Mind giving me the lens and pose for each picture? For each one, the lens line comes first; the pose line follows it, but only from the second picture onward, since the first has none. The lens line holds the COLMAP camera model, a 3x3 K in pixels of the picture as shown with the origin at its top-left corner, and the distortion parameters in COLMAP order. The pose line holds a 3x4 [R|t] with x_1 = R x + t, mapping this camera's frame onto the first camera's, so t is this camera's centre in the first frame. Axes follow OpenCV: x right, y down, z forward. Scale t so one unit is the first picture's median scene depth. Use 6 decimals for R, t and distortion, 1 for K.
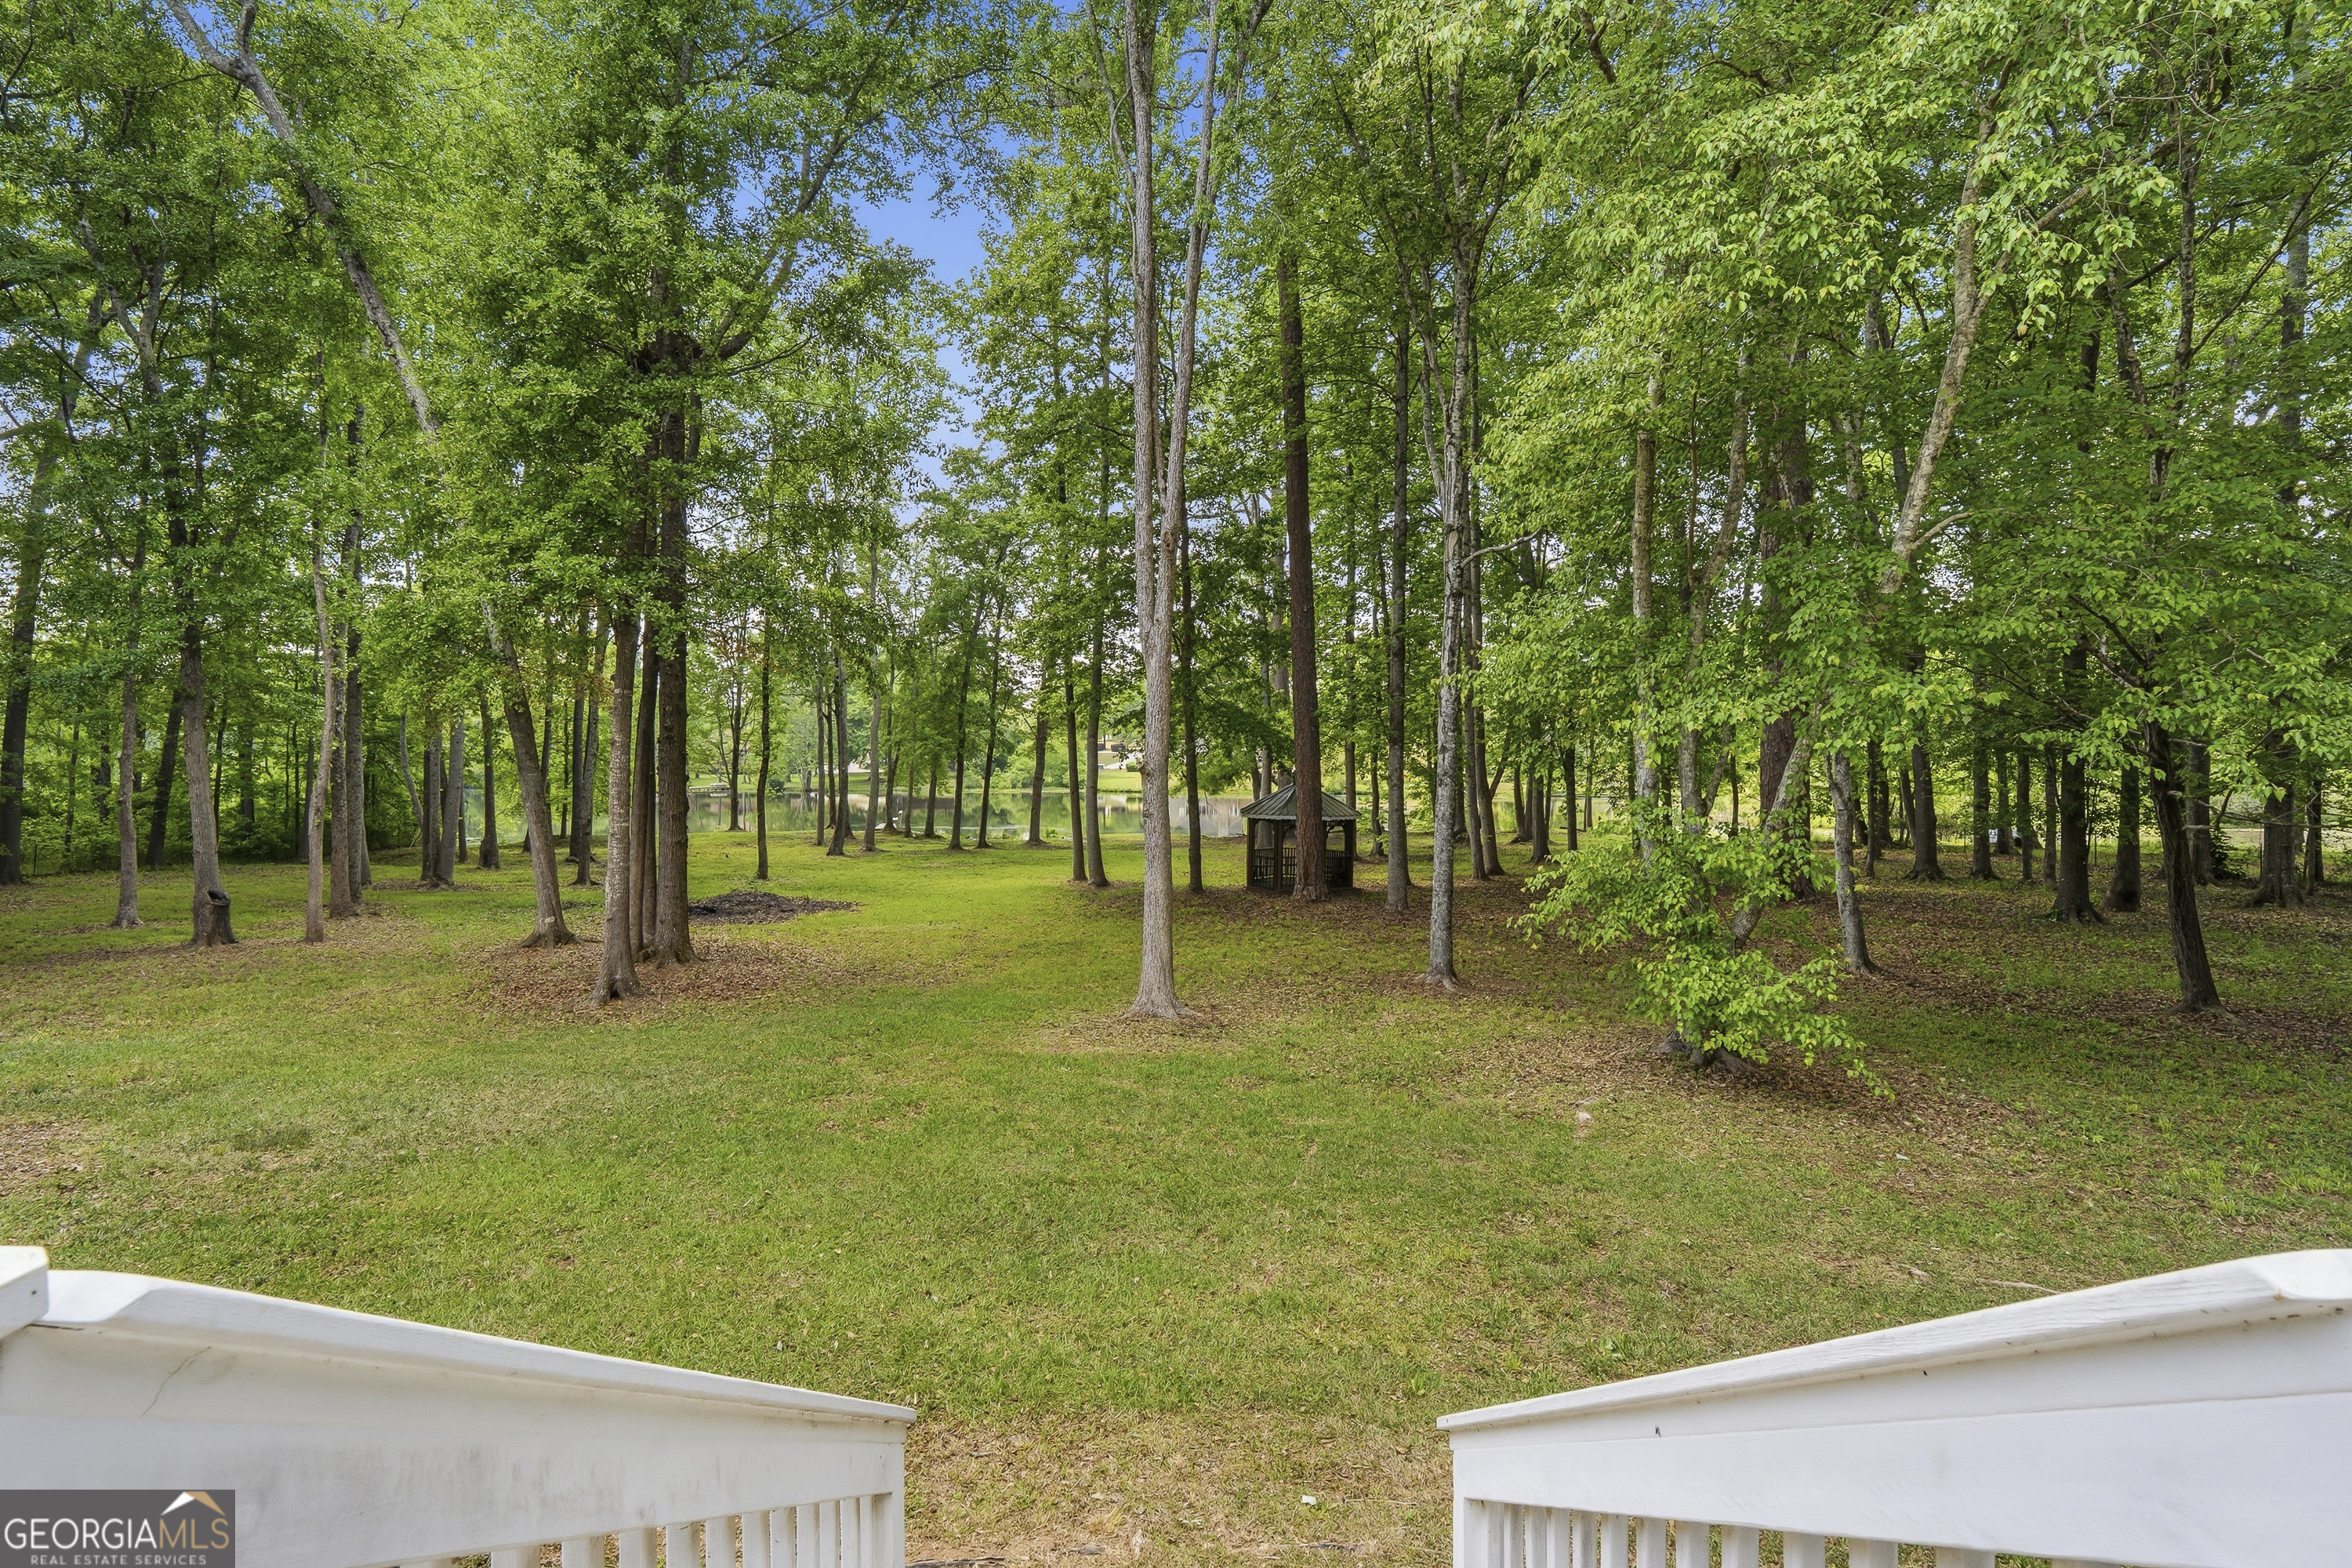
lens RADIAL K [[1066.2, 0, 1180.2], [0, 1066.2, 785.6], [0, 0, 1]] dist [-0.008611, 0.001077]
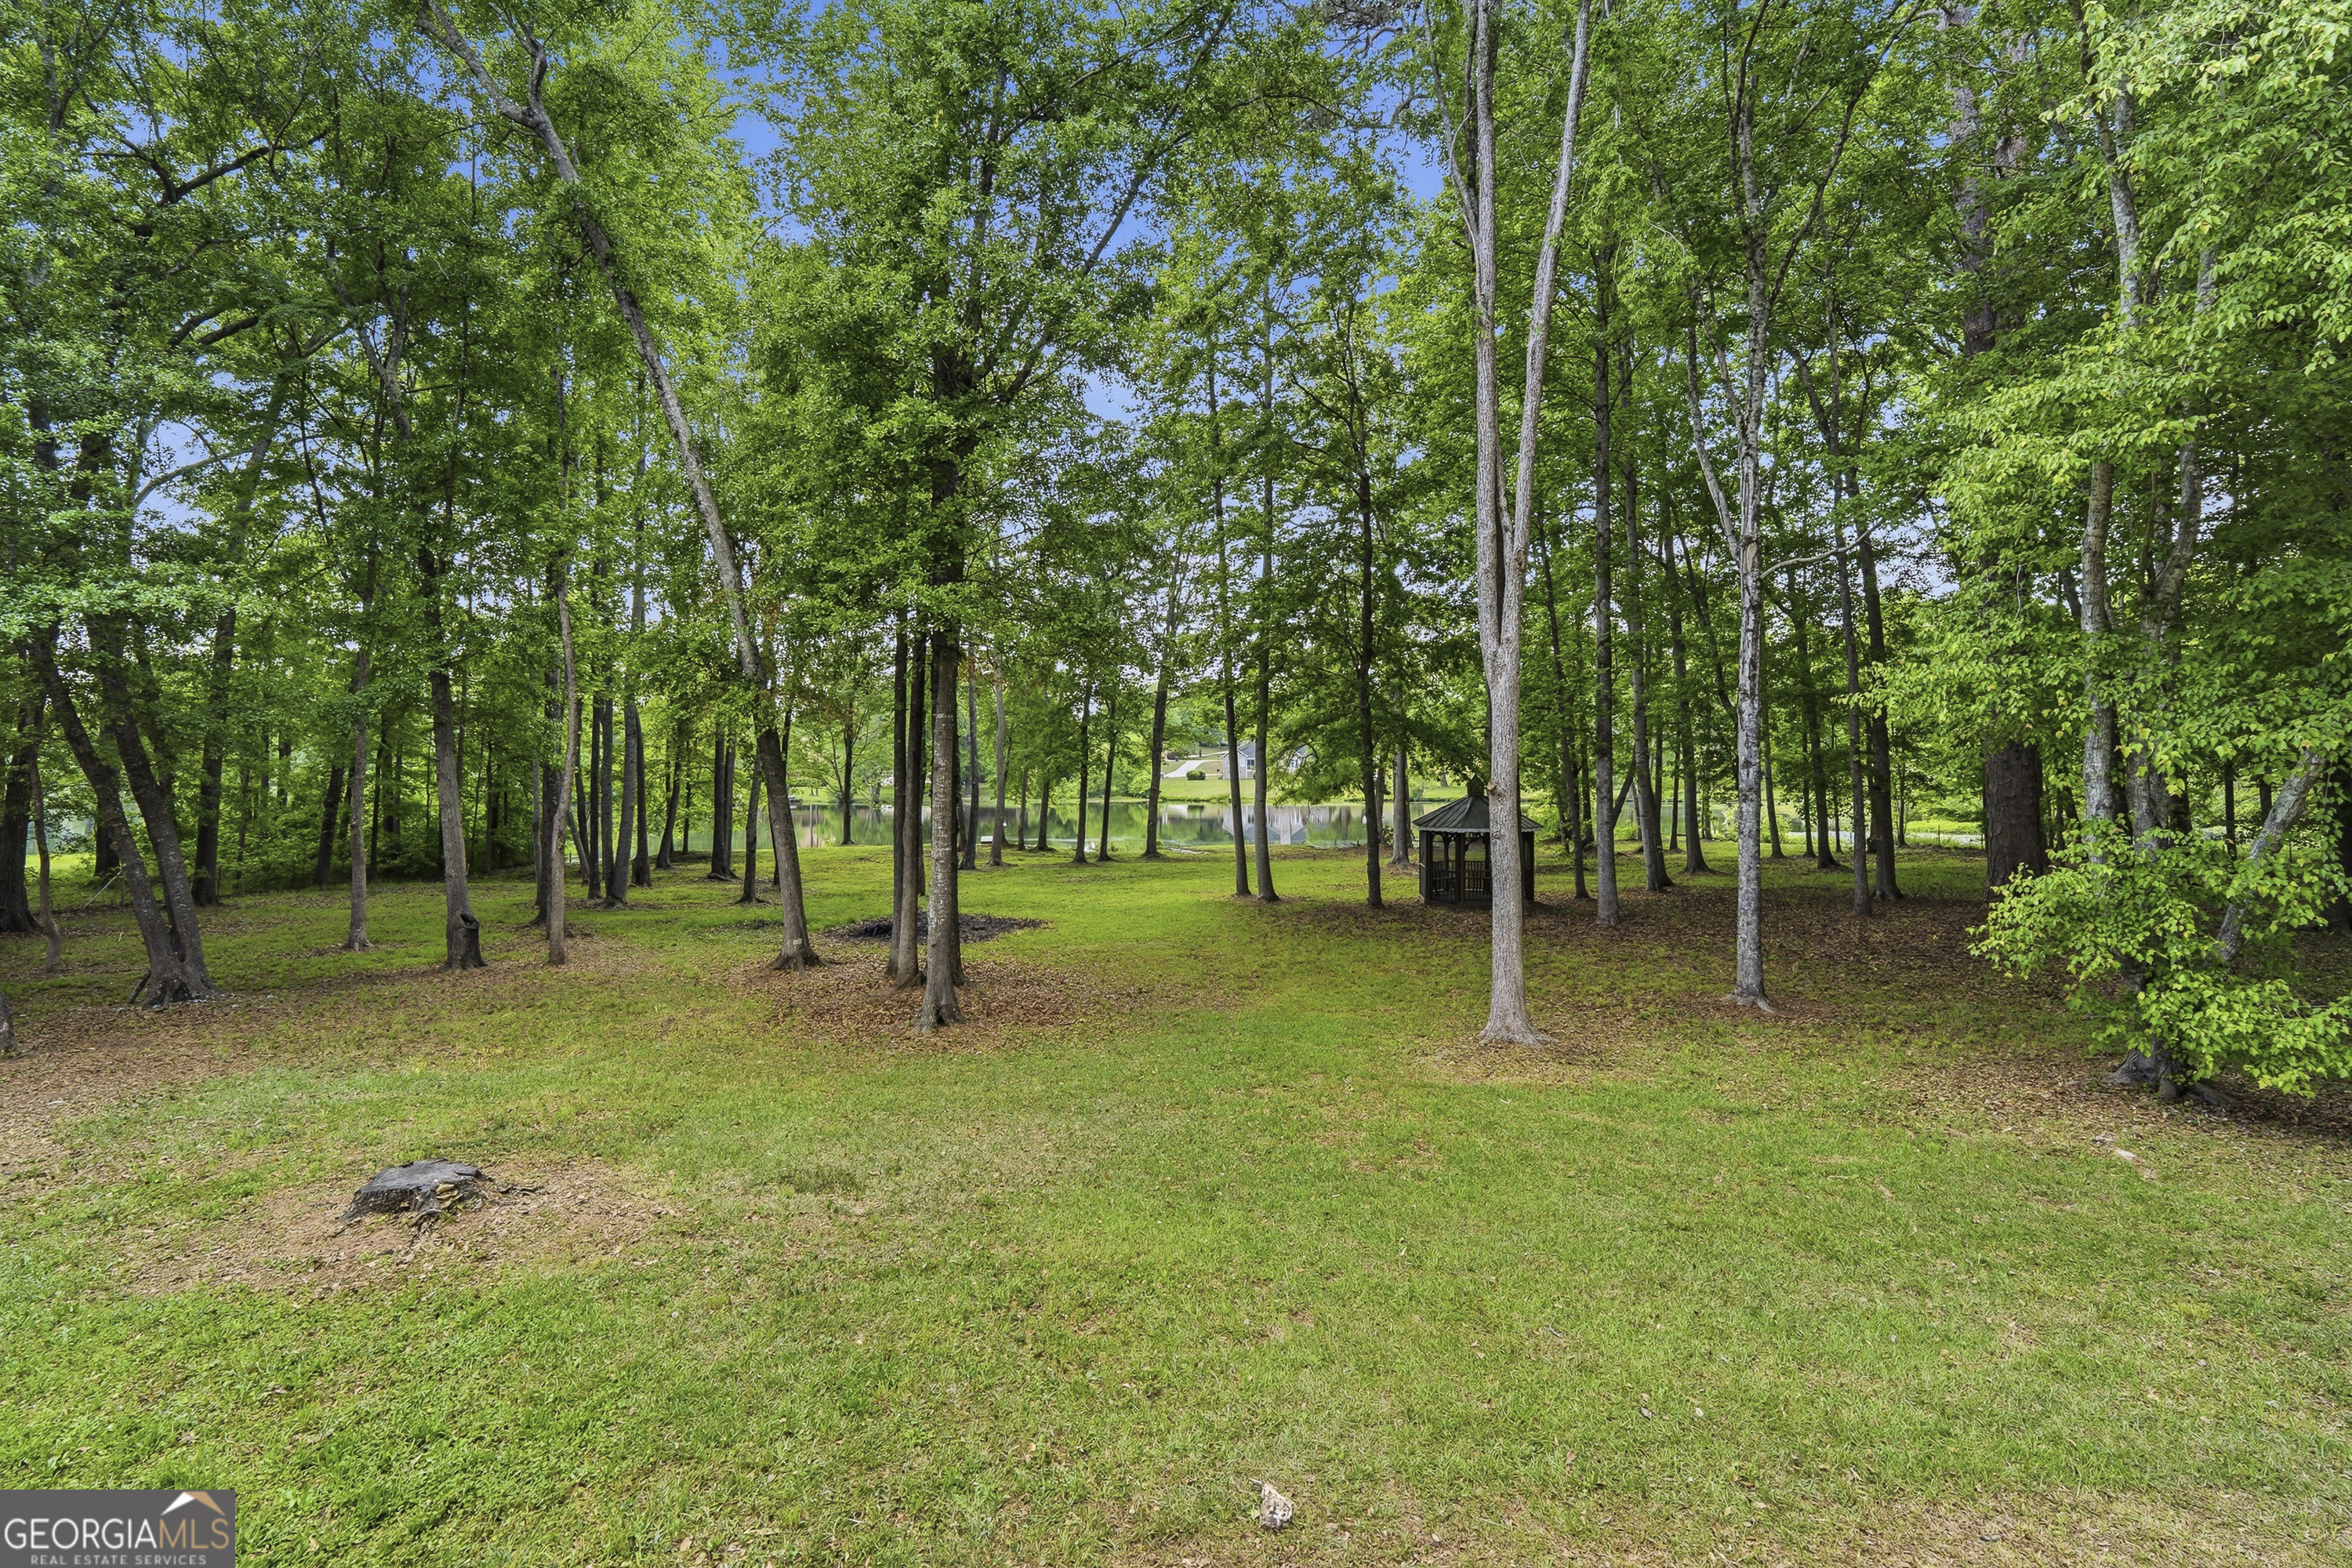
lens RADIAL K [[1066.2, 0, 1158.8], [0, 1066.2, 767.1], [0, 0, 1]] dist [-0.008611, 0.001077]
pose [[0.999354, -0.010014, -0.034503, -0.258164], [0.009201, 0.999678, -0.023634, -0.013829], [0.034729, 0.023302, 0.999125, 0.003120]]
